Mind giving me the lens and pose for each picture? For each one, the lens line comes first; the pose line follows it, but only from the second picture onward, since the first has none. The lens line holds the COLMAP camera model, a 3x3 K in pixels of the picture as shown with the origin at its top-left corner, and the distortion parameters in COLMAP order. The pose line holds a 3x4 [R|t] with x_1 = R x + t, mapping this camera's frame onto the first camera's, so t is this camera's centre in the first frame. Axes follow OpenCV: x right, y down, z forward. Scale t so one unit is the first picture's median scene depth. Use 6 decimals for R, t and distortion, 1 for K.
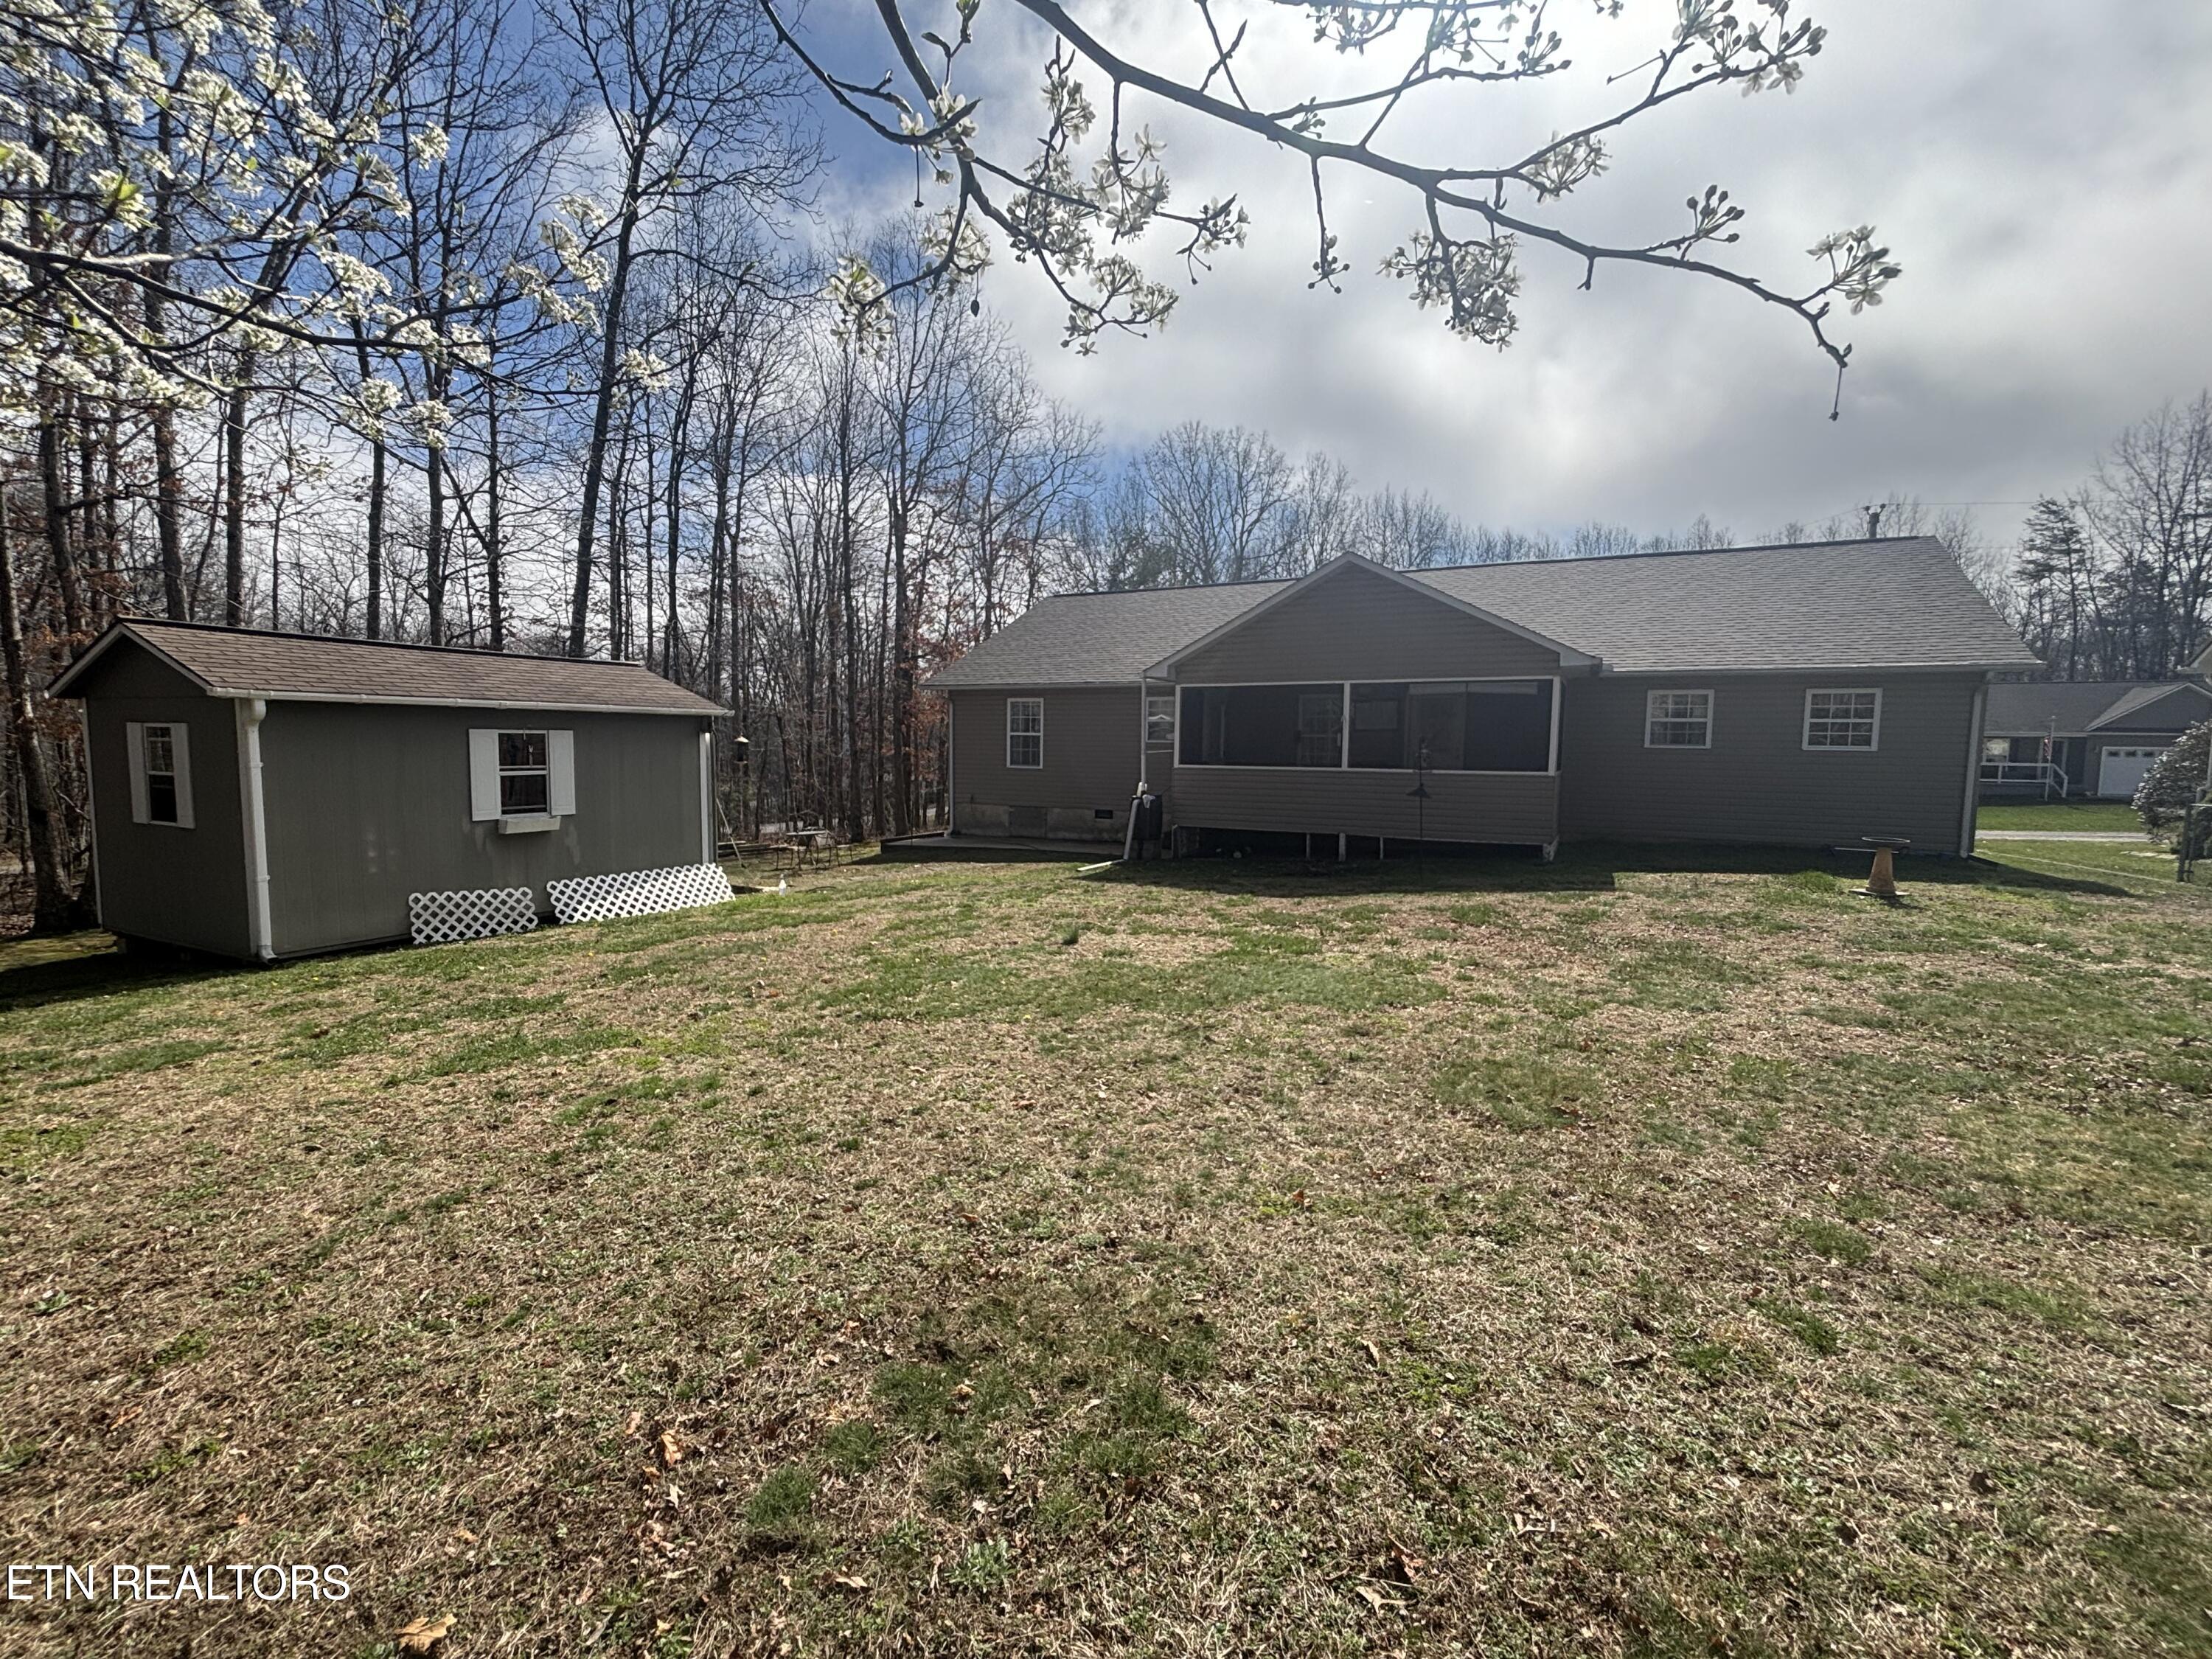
lens RADIAL K [[953.0, 0, 1101.5], [0, 953.0, 833.5], [0, 0, 1]] dist [0.003659, -0.003492]
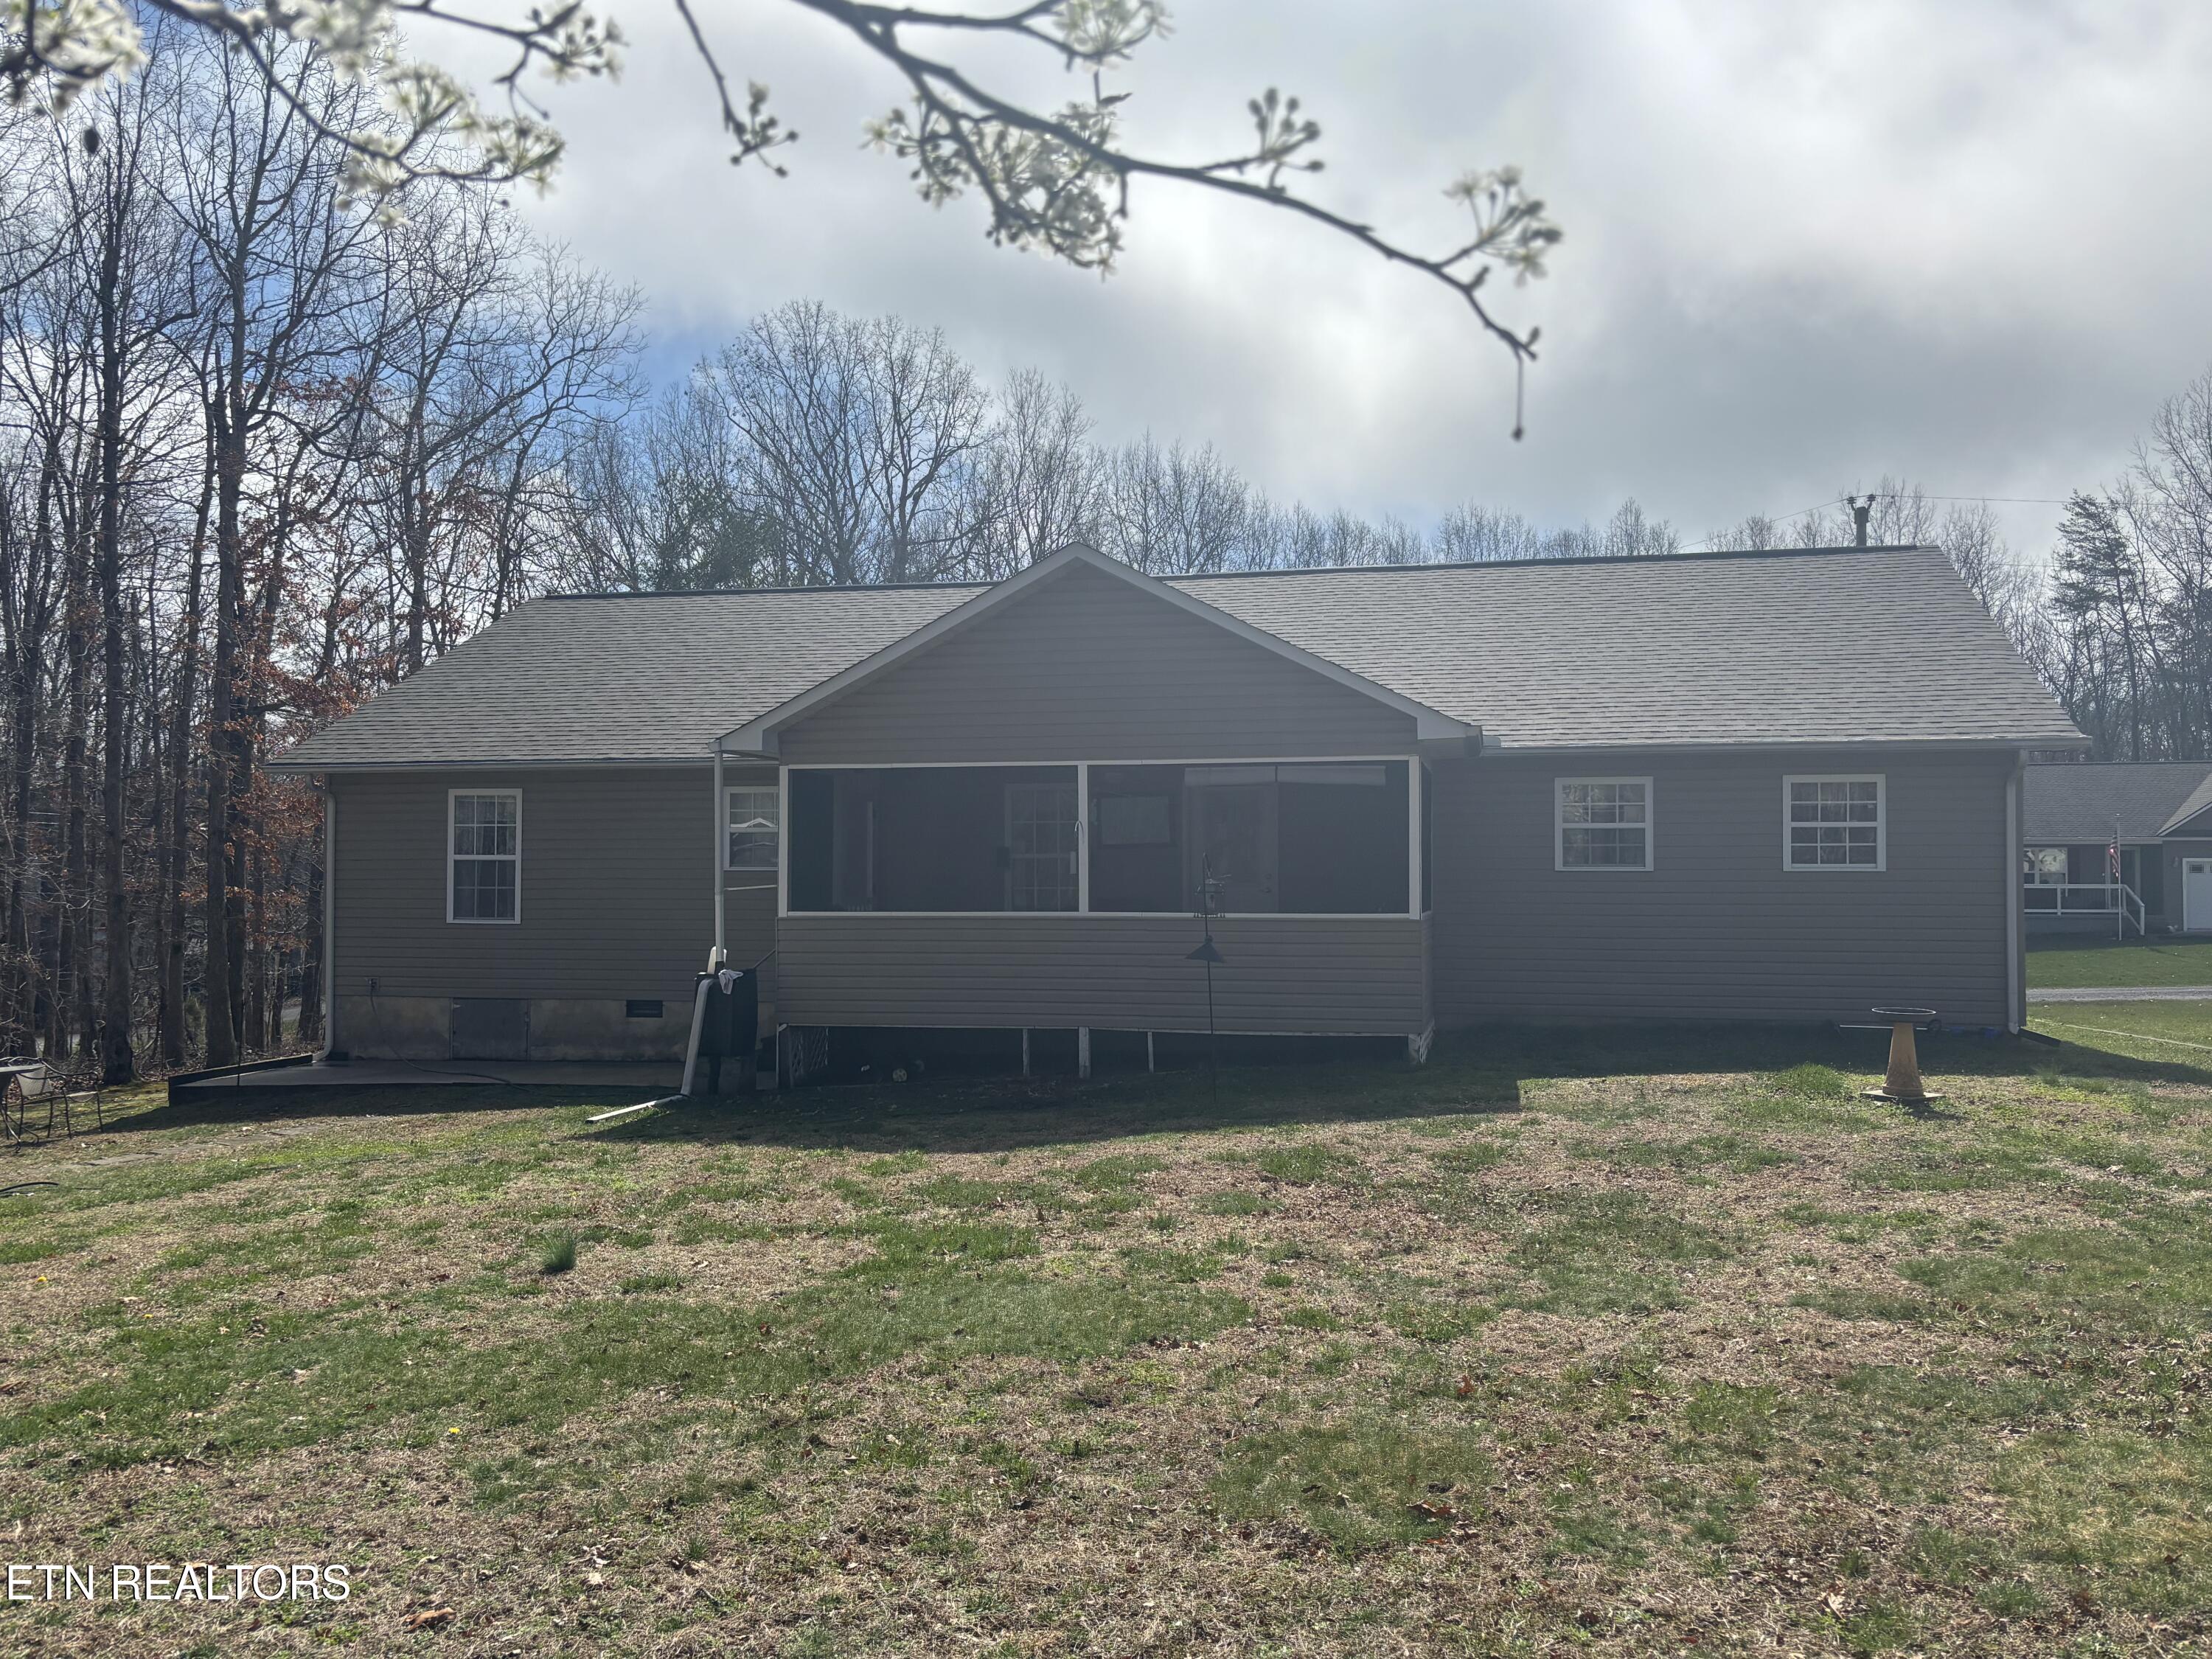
lens RADIAL K [[1736.0, 0, 1117.3], [0, 1736.0, 833.9], [0, 0, 1]] dist [0.045707, -0.053494]
pose [[0.966693, -0.007977, 0.255815, 0.015971], [0.036892, 0.993419, -0.108432, -0.003490], [-0.253266, 0.114258, 0.960625, -0.004215]]
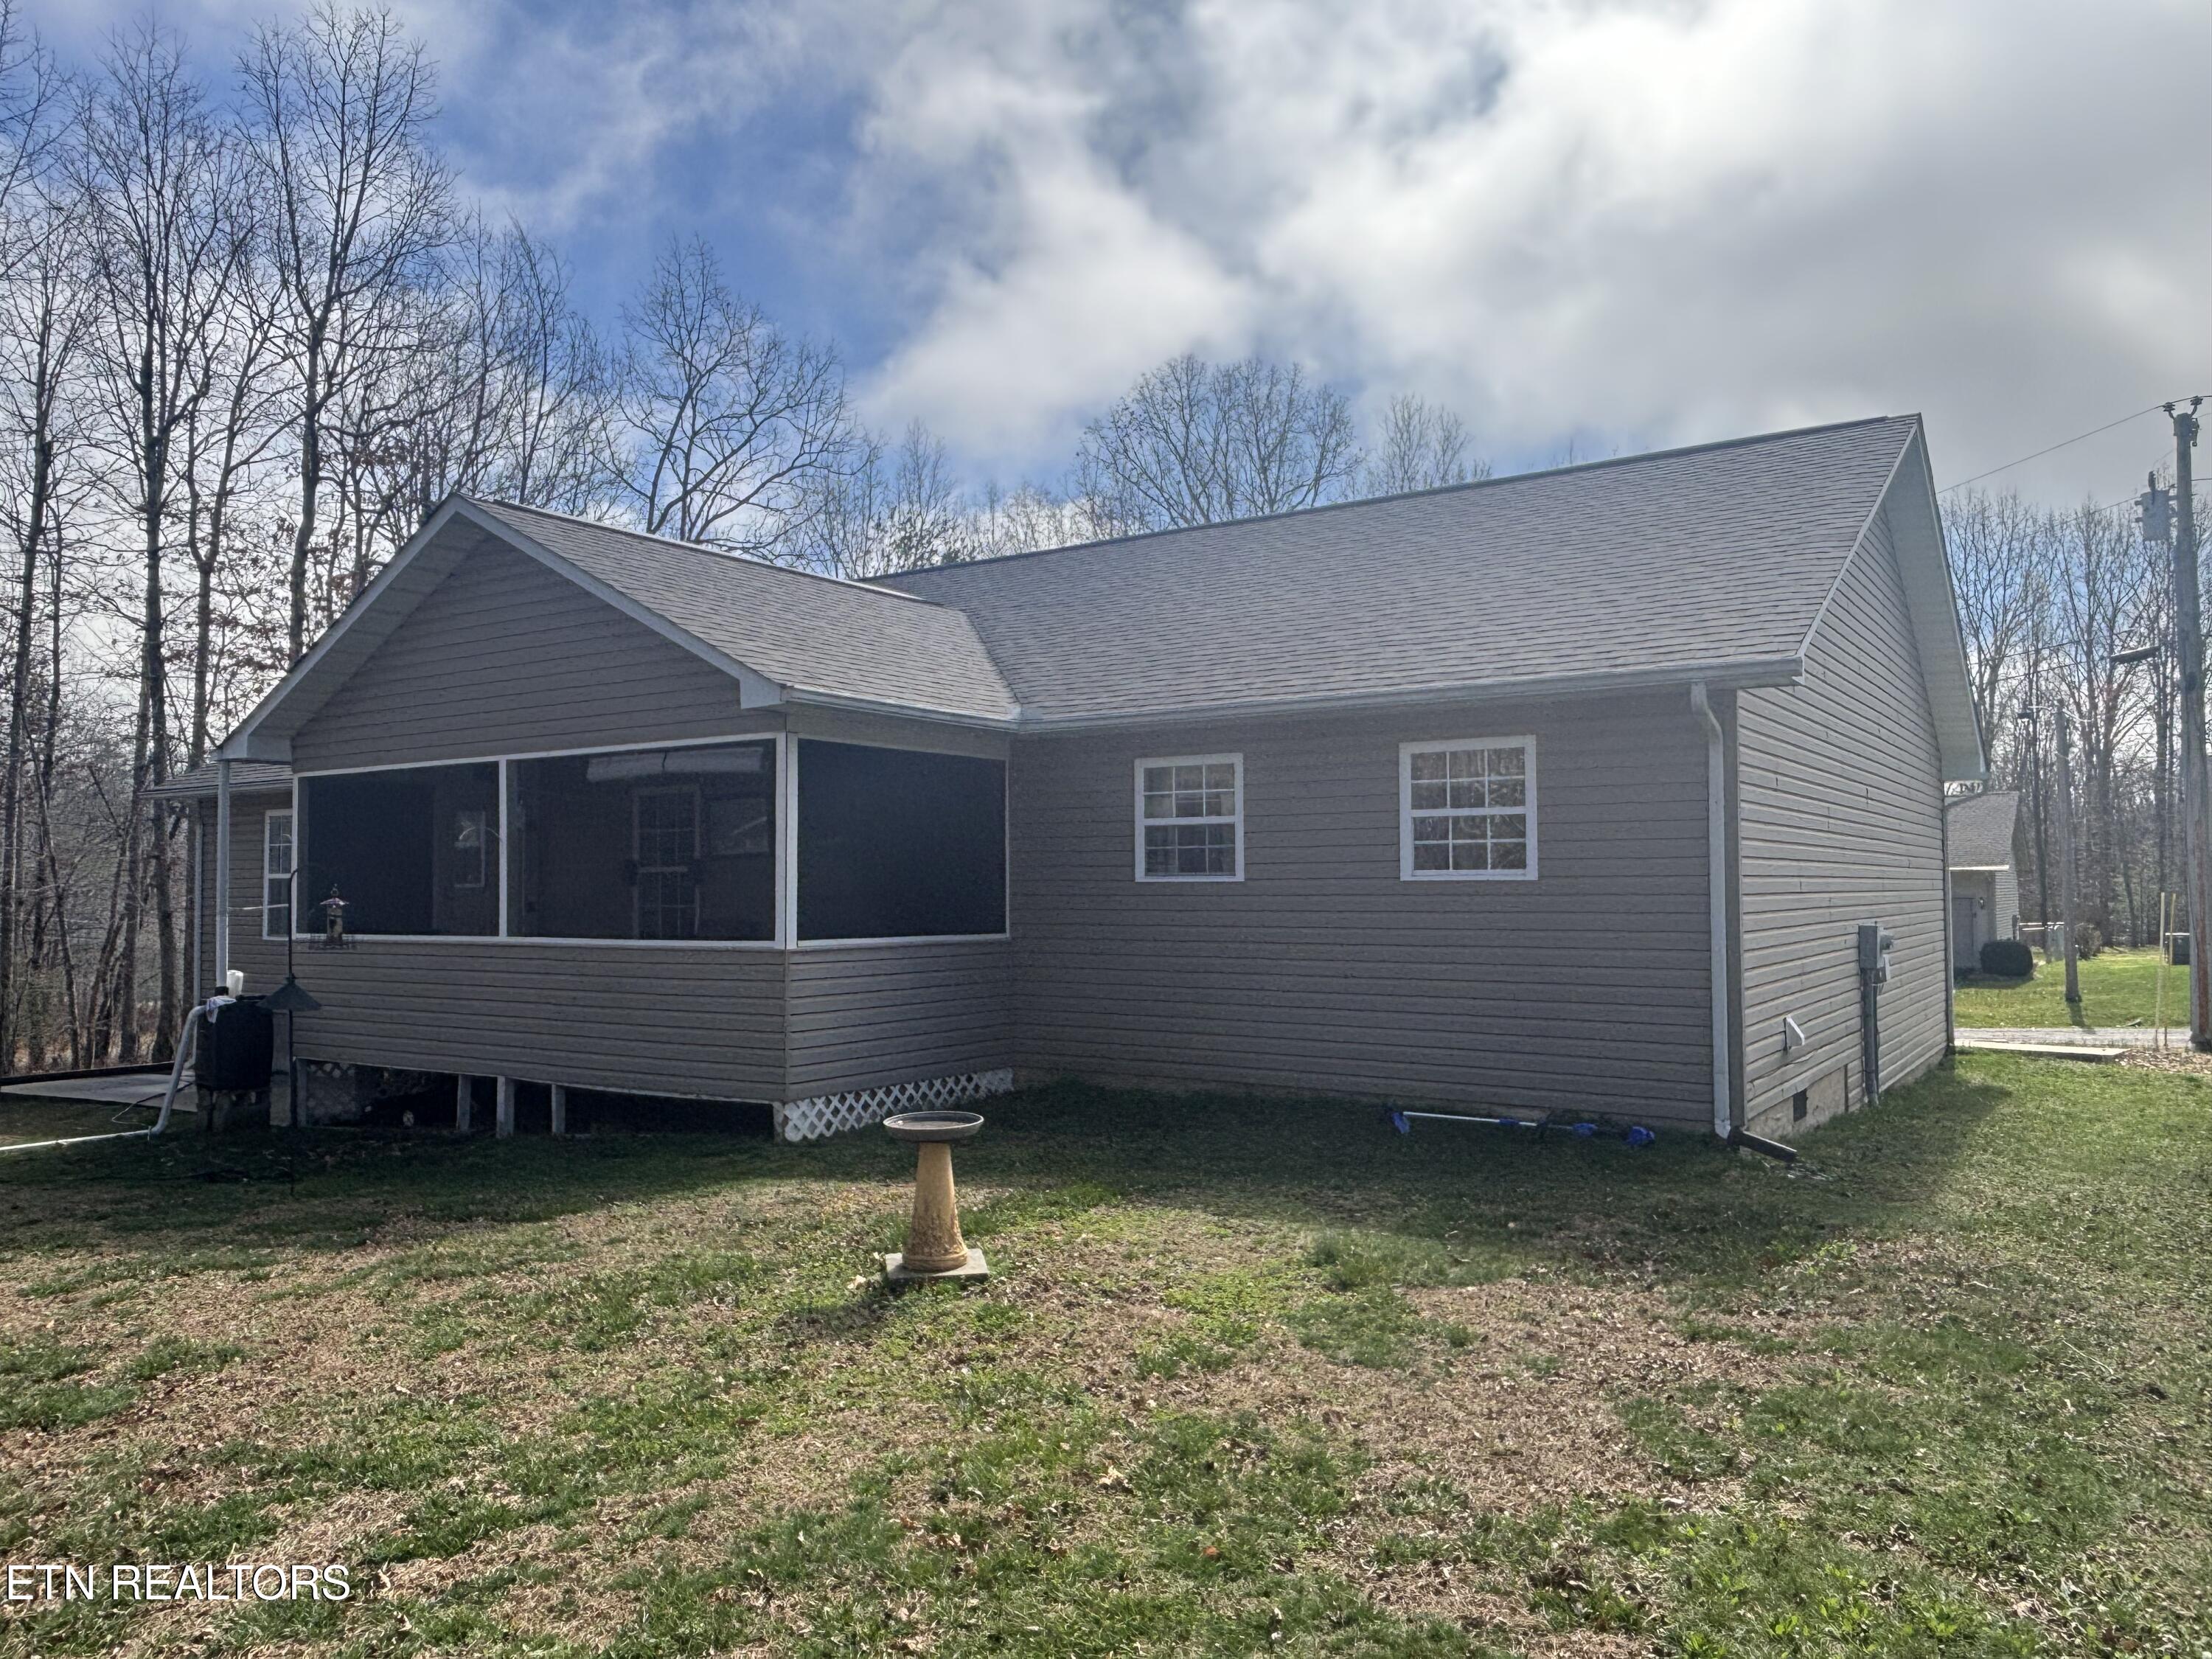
lens RADIAL K [[1560.6, 0, 1107.3], [0, 1560.6, 823.1], [0, 0, 1]] dist [0.020544, -0.000932]
pose [[0.993854, -0.023749, -0.108124, 0.957708], [0.008853, 0.990640, -0.136212, -0.024130], [0.110346, 0.134417, 0.984762, 0.387668]]
